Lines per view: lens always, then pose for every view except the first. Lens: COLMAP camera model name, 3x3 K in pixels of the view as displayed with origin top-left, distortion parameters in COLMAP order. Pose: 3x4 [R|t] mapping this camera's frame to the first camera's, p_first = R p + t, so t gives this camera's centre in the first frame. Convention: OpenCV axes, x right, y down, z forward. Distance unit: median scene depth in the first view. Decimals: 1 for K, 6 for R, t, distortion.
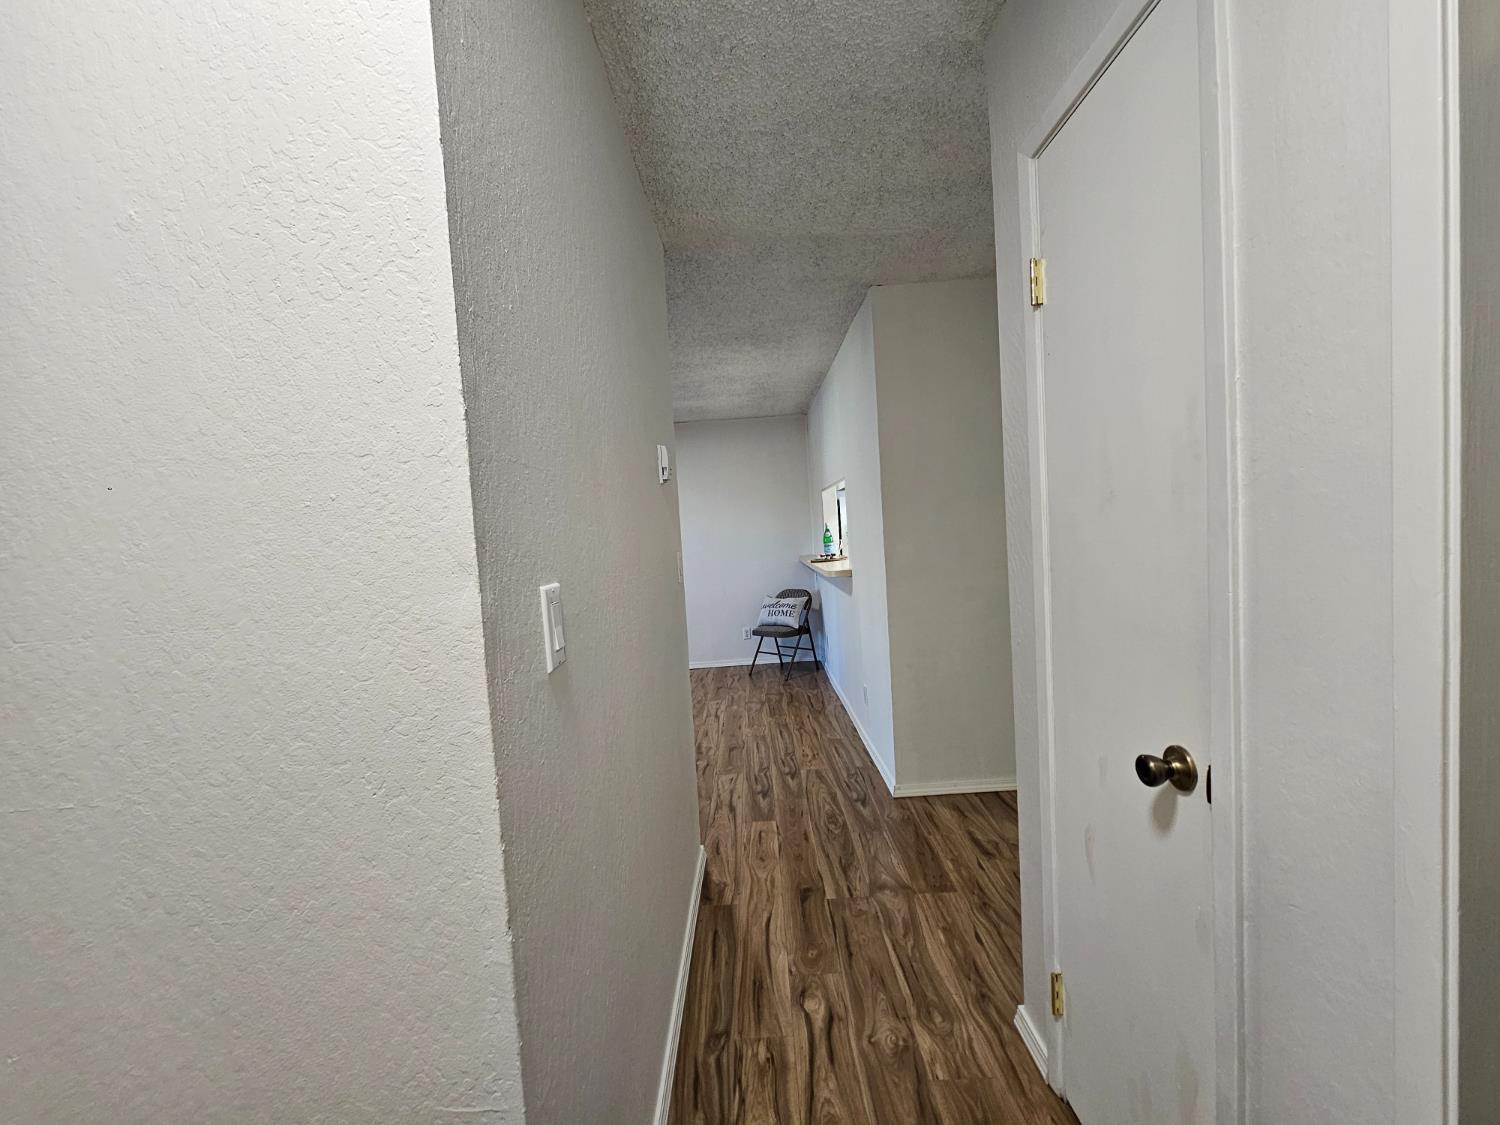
lens RADIAL K [[616.4, 0, 738.8], [0, 616.4, 563.6], [0, 0, 1]] dist [-0.009489, 0.003789]
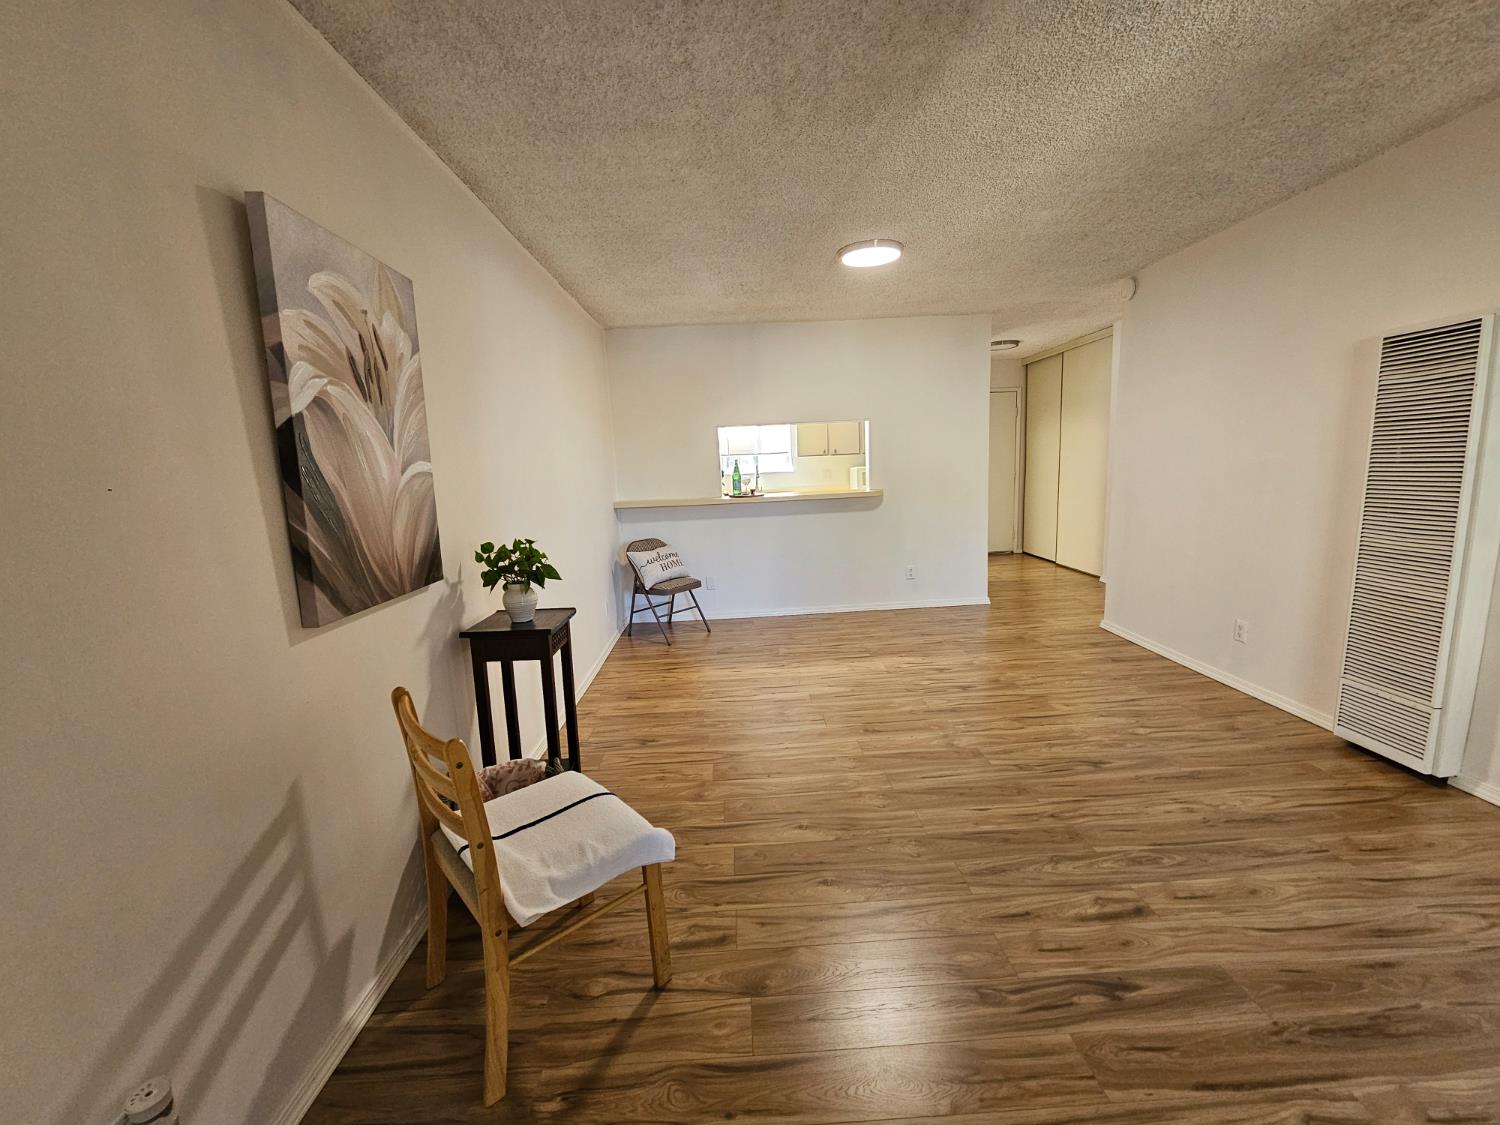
lens RADIAL K [[616.4, 0, 749.7], [0, 616.4, 567.6], [0, 0, 1]] dist [-0.009489, 0.003789]
pose [[-0.045412, -0.100916, 0.993858, -0.795928], [0.103914, 0.989010, 0.105171, 0.005992], [-0.993549, 0.108052, -0.034426, 0.926868]]
